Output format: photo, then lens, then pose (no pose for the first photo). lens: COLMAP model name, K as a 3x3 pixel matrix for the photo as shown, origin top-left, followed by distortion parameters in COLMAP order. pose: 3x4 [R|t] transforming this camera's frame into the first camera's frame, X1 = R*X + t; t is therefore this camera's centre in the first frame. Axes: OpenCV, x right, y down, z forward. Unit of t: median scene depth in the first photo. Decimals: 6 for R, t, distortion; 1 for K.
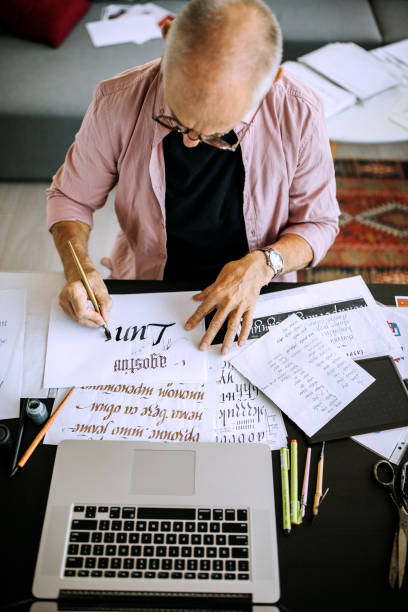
lens RADIAL K [[594.9, 0, 204.0], [0, 594.9, 306.0], [0, 0, 1]] dist [-0.005156, -0.002617]
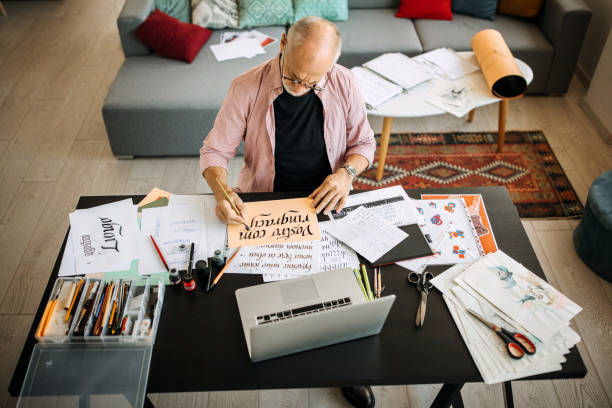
lens RADIAL K [[594.9, 0, 306.0], [0, 594.9, 204.0], [0, 0, 1]] dist [-0.005156, -0.002617]
pose [[0.998847, -0.040957, 0.025031, -0.029499], [0.044569, 0.984979, -0.166821, 0.162907], [-0.017823, 0.167744, 0.985669, -0.389729]]
